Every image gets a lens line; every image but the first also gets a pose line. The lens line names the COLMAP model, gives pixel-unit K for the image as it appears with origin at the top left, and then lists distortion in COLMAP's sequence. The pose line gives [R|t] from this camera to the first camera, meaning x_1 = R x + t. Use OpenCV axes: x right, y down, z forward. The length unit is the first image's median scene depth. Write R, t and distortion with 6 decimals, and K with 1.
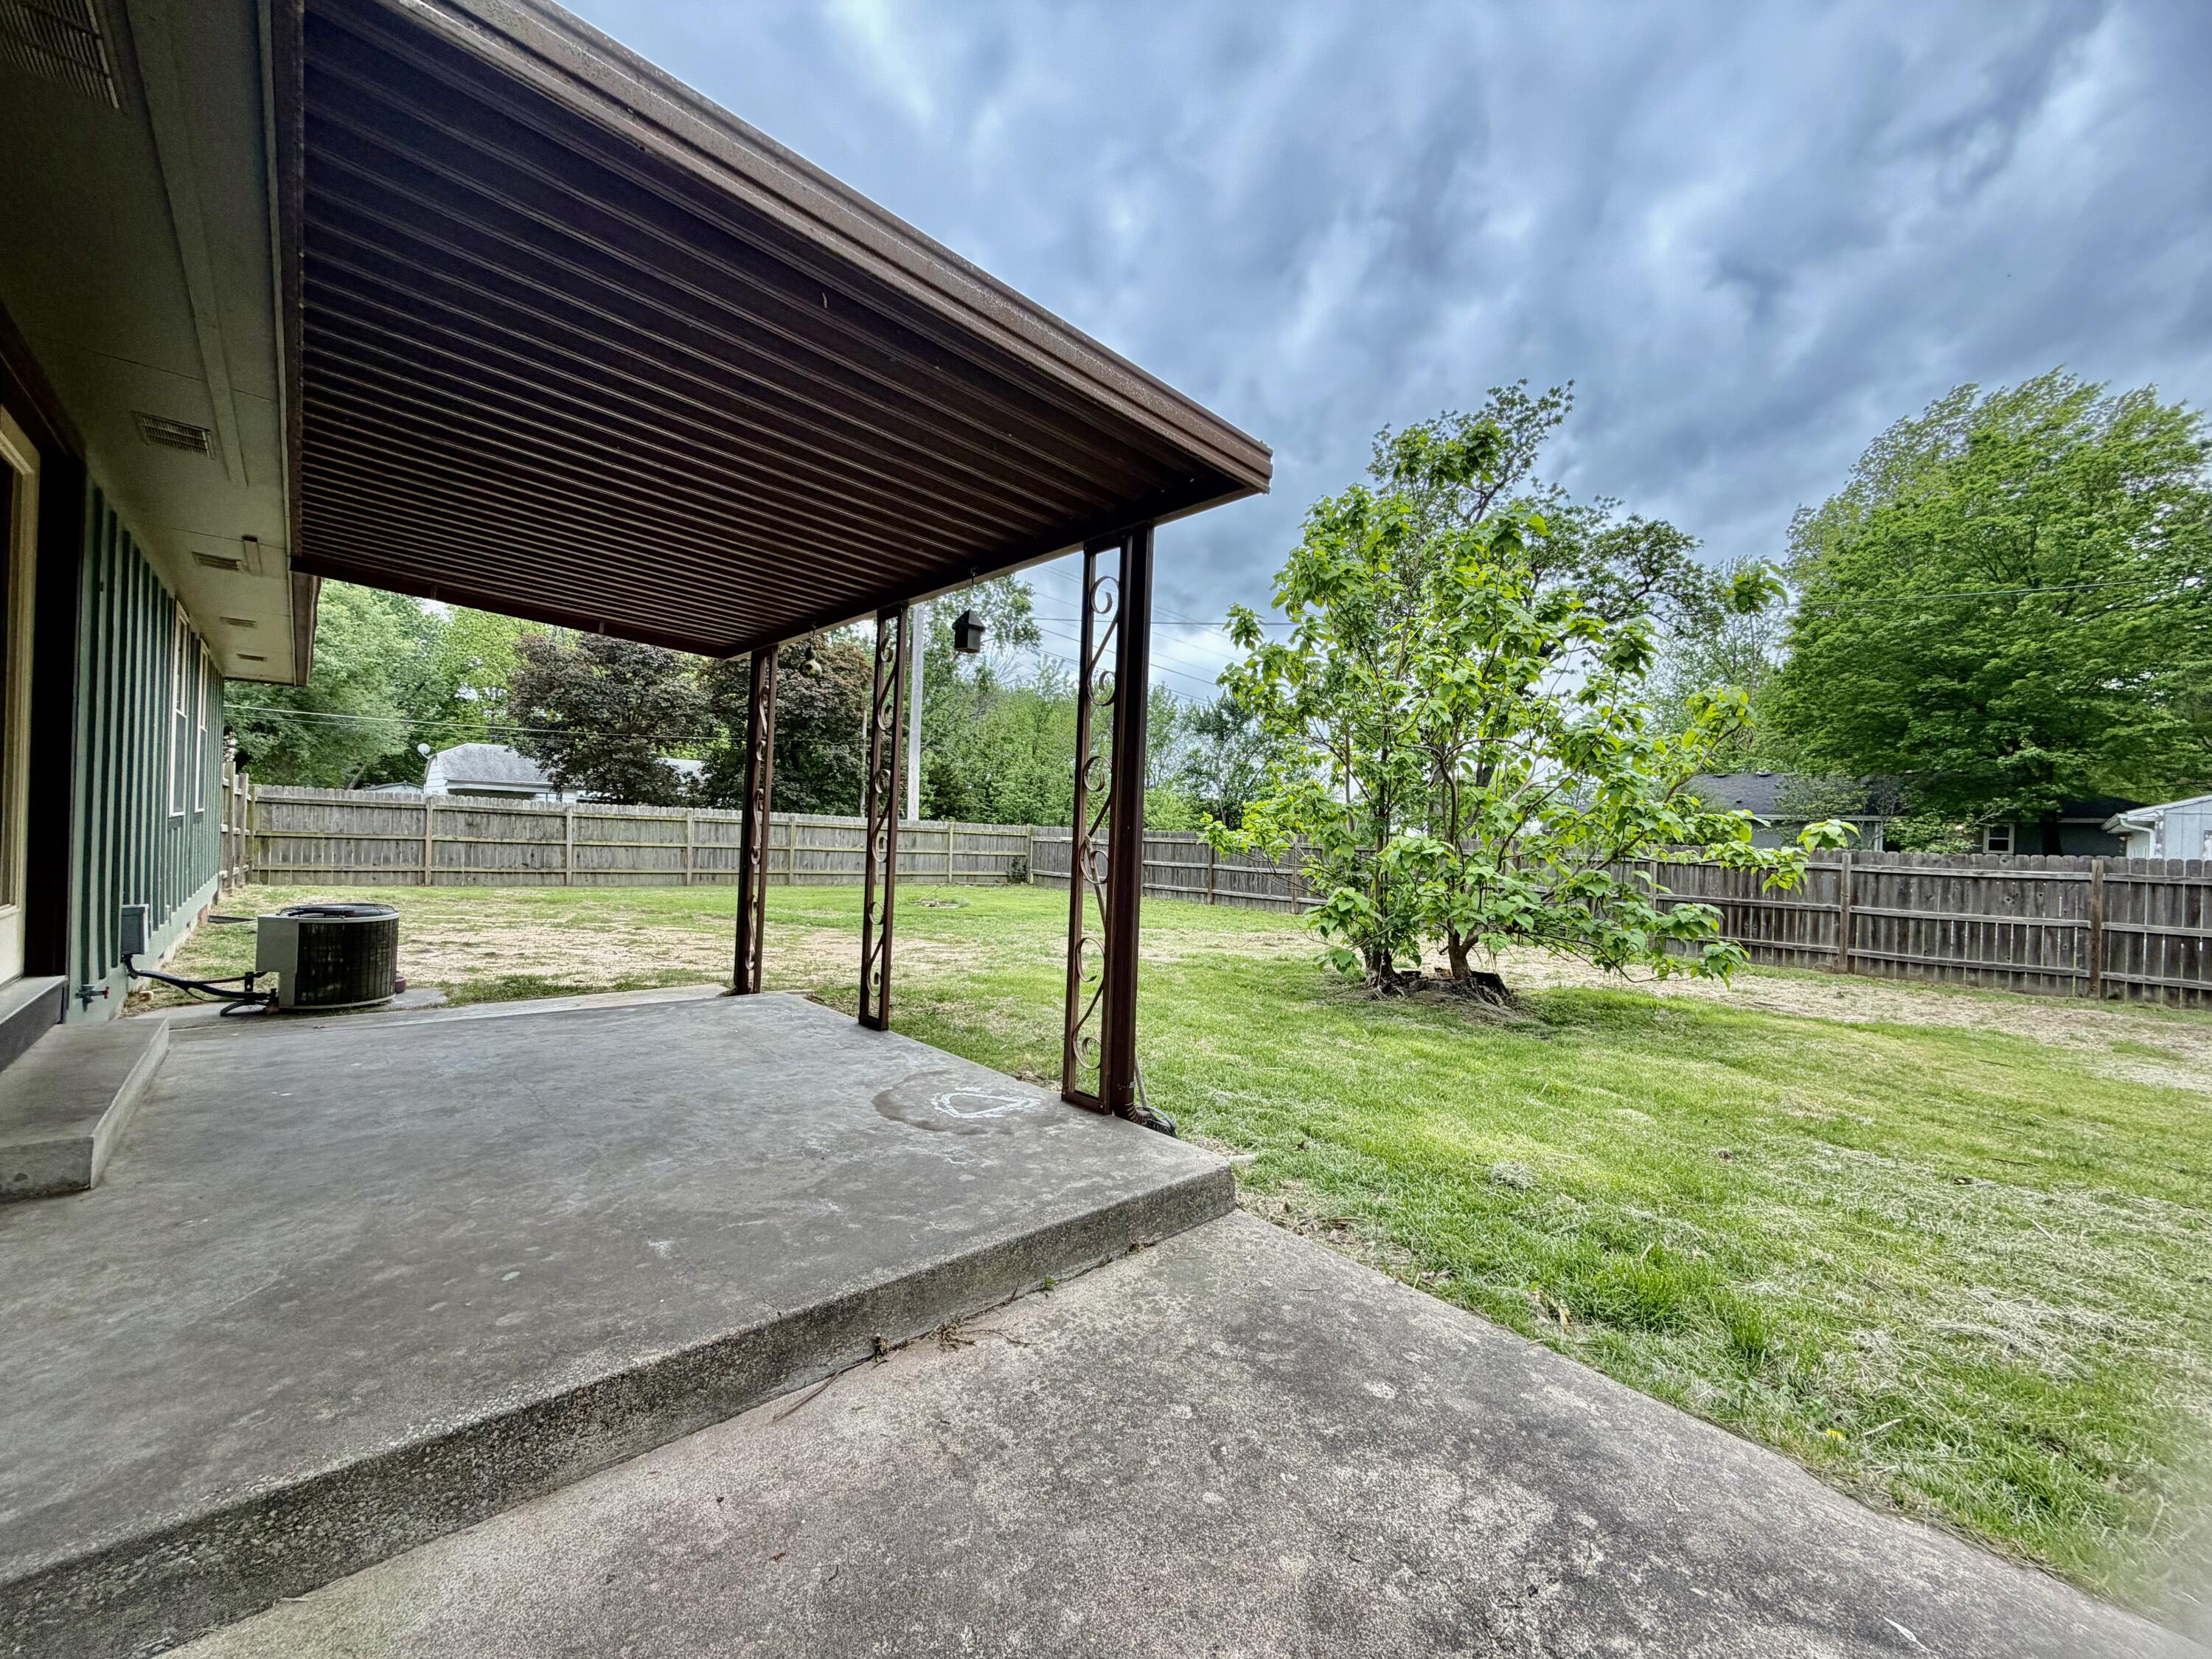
lens RADIAL K [[876.5, 0, 1106.0], [0, 876.5, 834.8], [0, 0, 1]] dist [-0.001251, 0.000436]
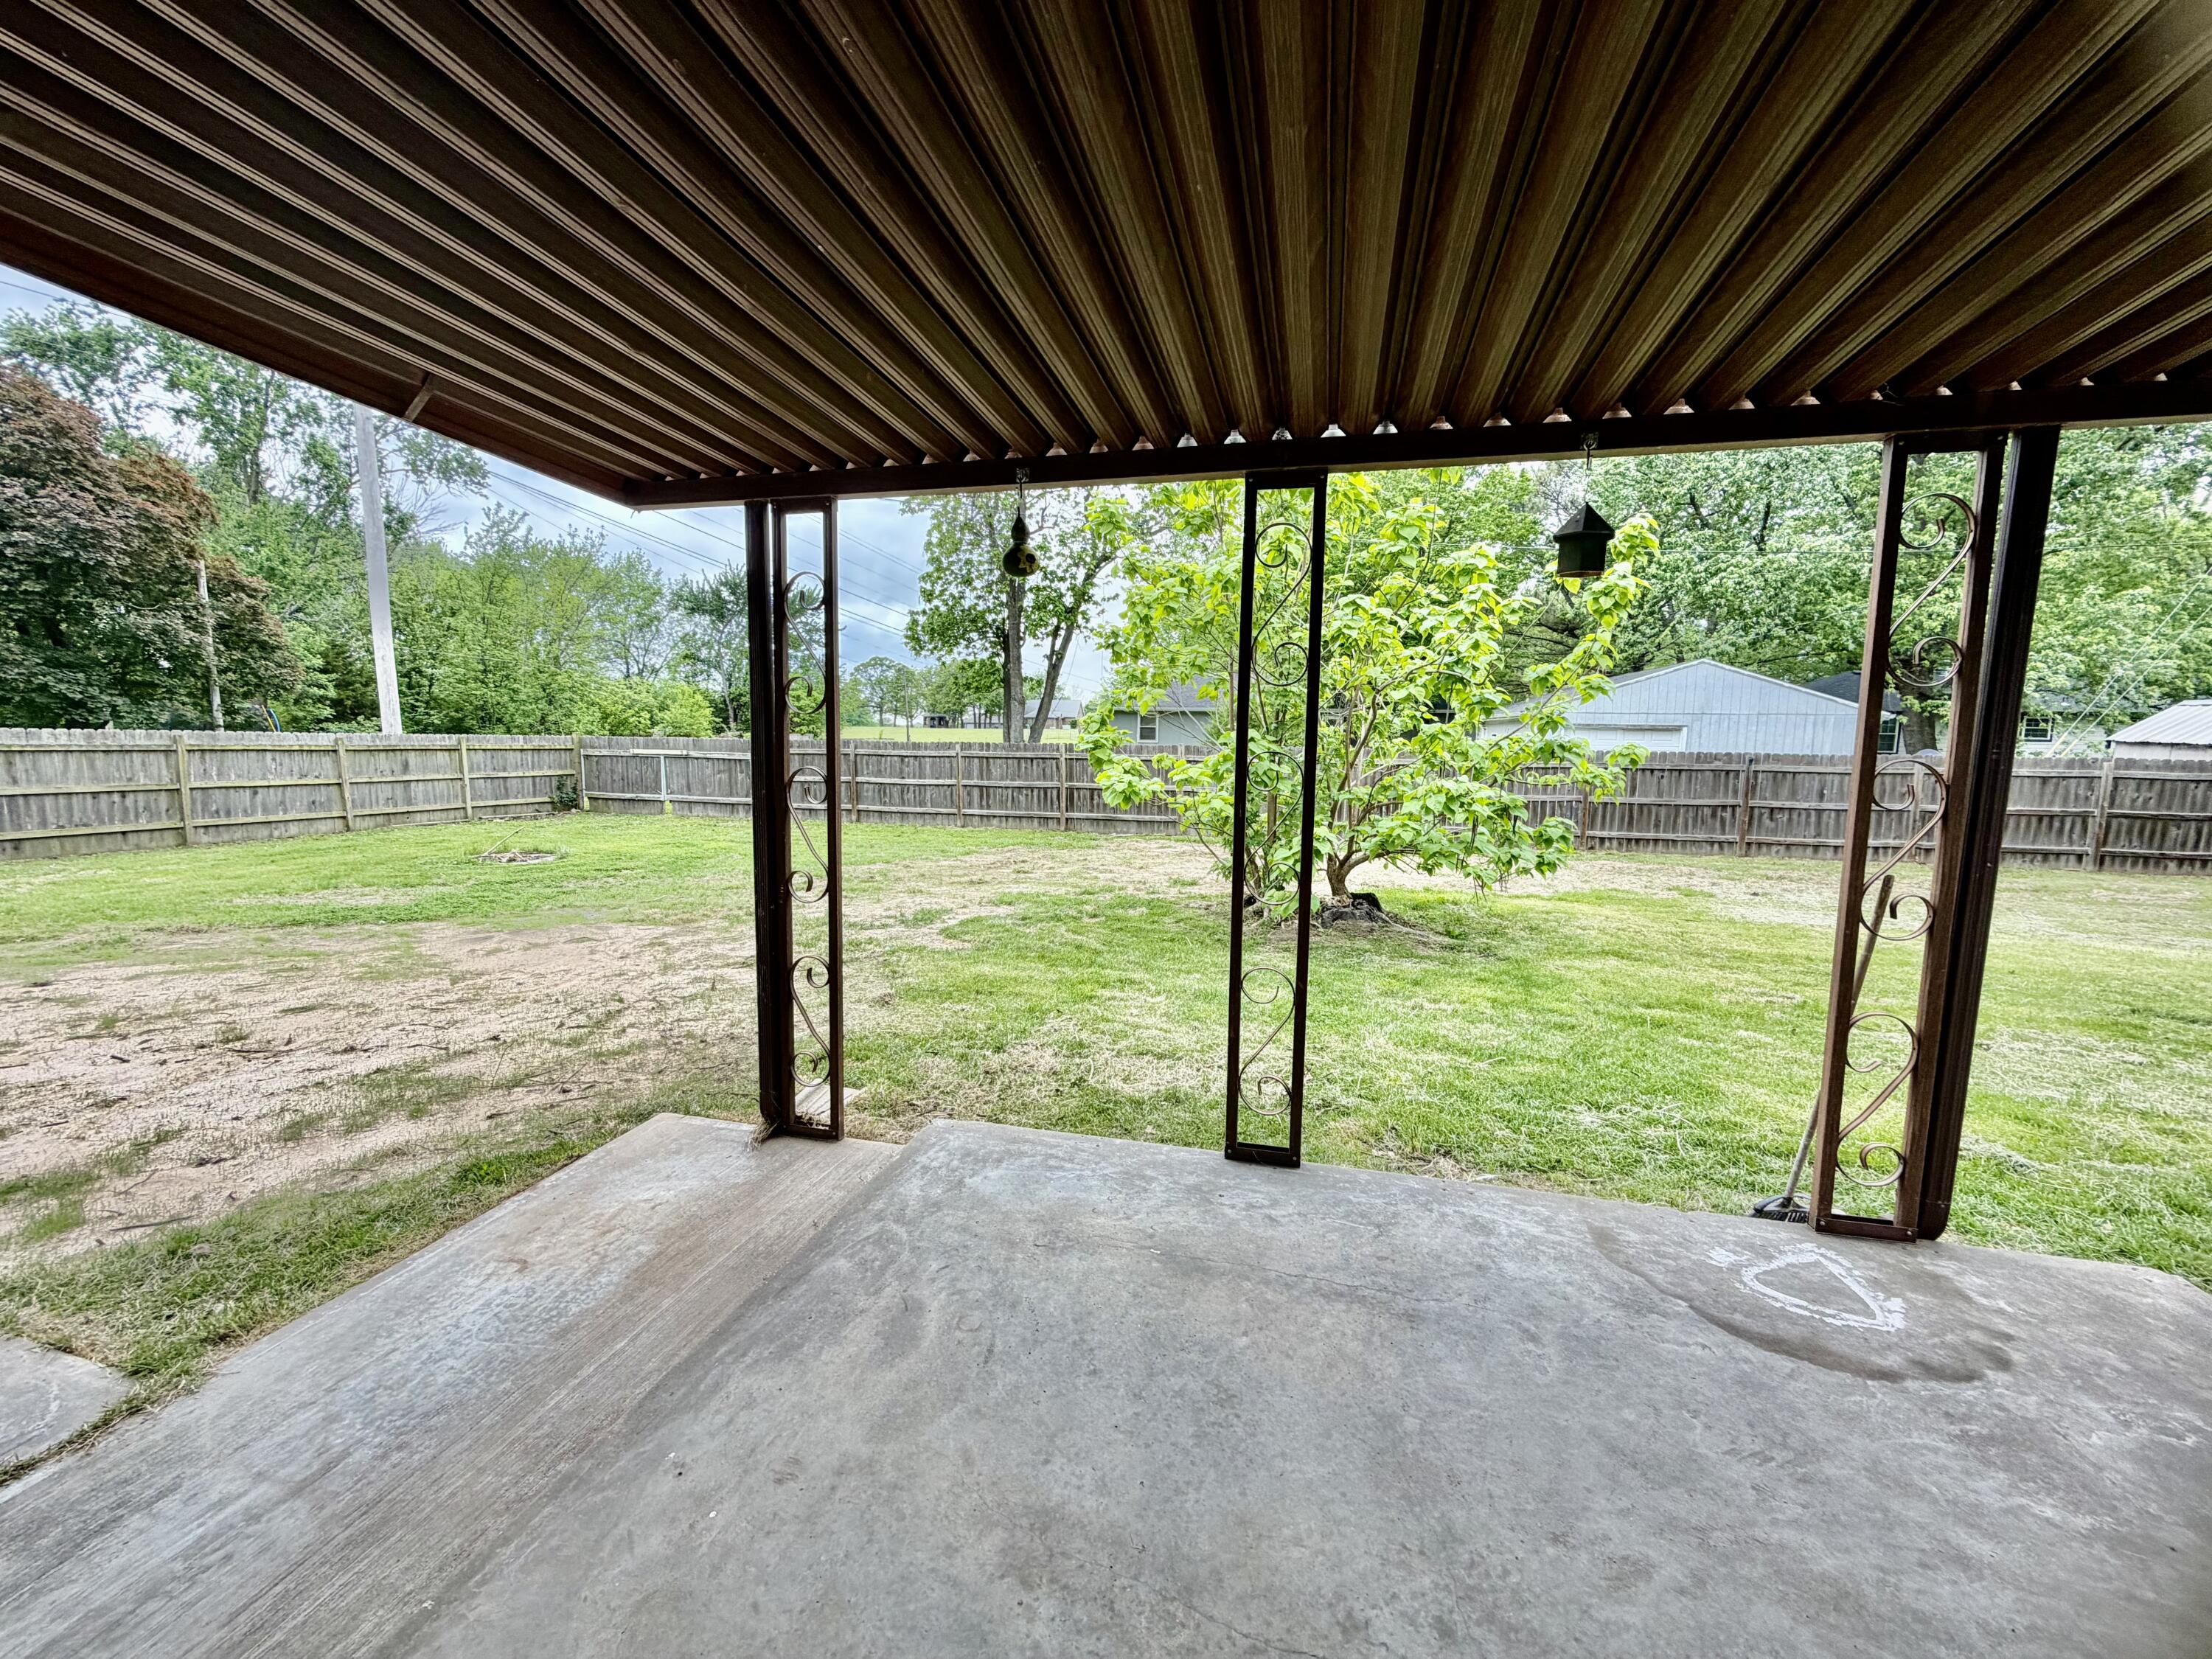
lens RADIAL K [[876.5, 0, 1104.0], [0, 876.5, 834.4], [0, 0, 1]] dist [-0.001251, 0.000436]
pose [[0.838686, -0.087731, 0.537503, -0.788307], [0.018759, 0.991008, 0.132481, -0.115247], [-0.544292, -0.101026, 0.832790, 0.649847]]
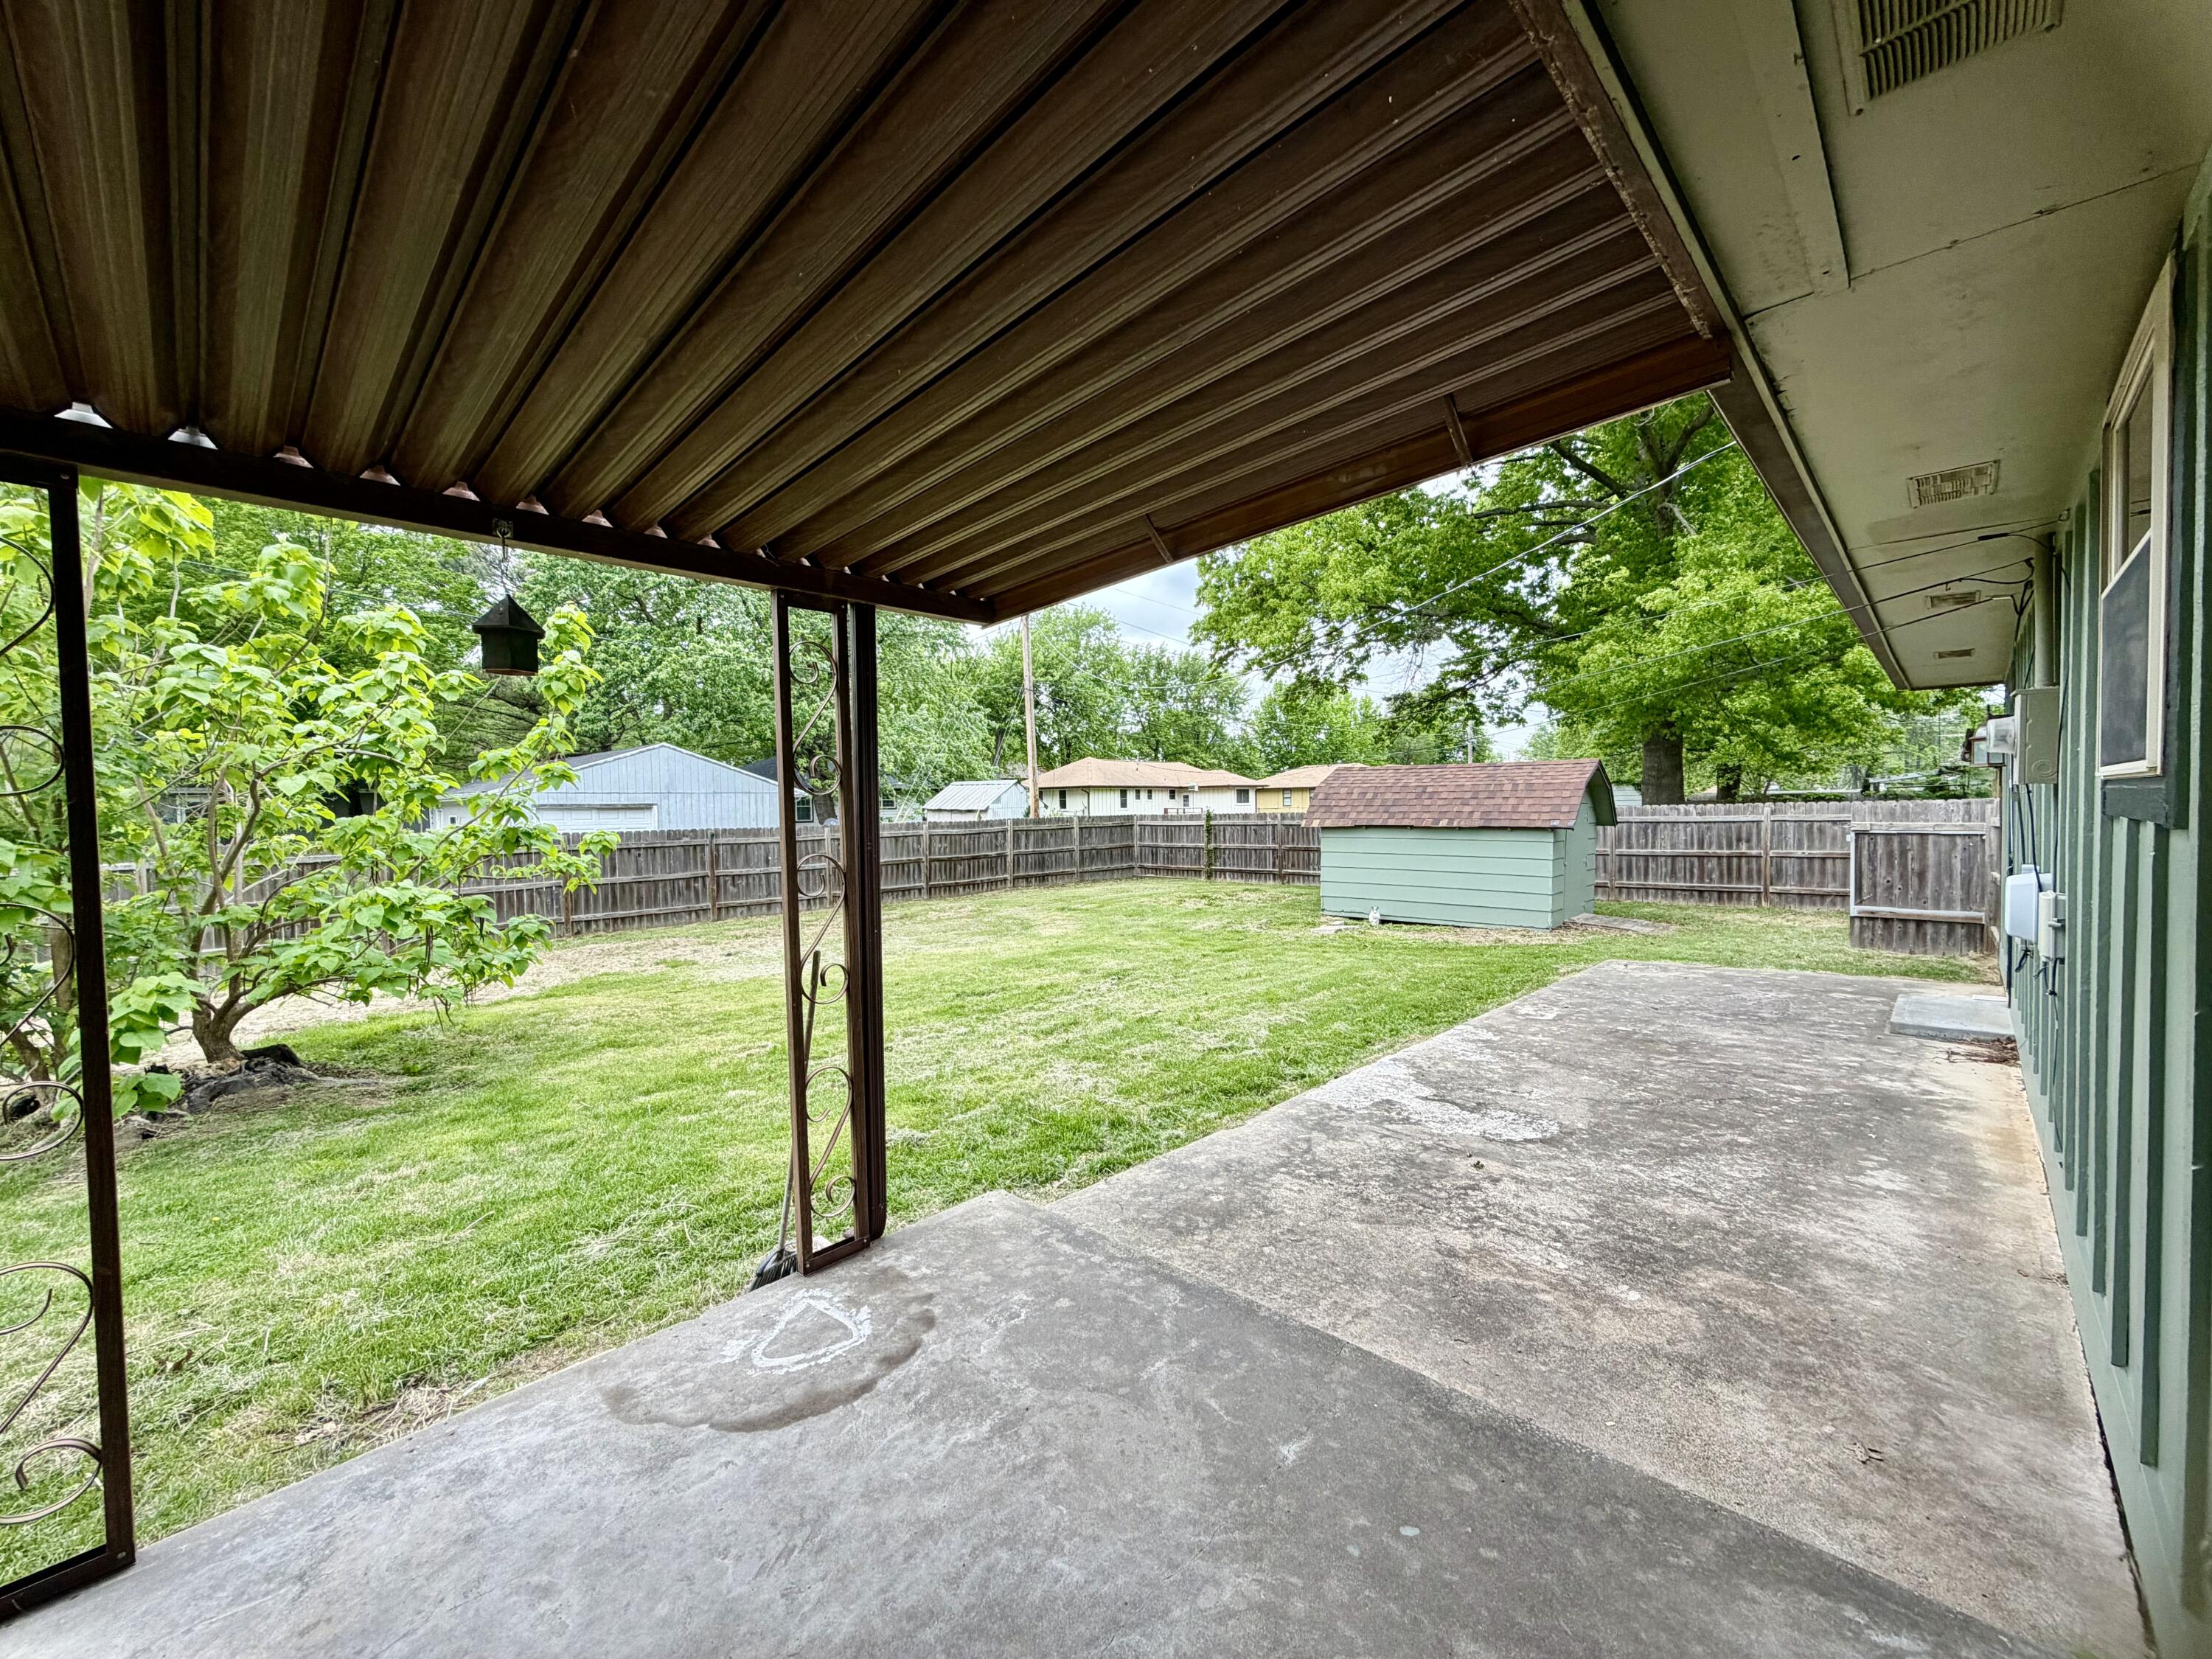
lens RADIAL K [[876.5, 0, 1101.3], [0, 876.5, 834.1], [0, 0, 1]] dist [-0.001251, 0.000436]
pose [[-0.056949, -0.066784, 0.996141, -0.738176], [0.017926, 0.997531, 0.067903, -0.137862], [-0.998216, 0.021724, -0.055612, 0.659267]]
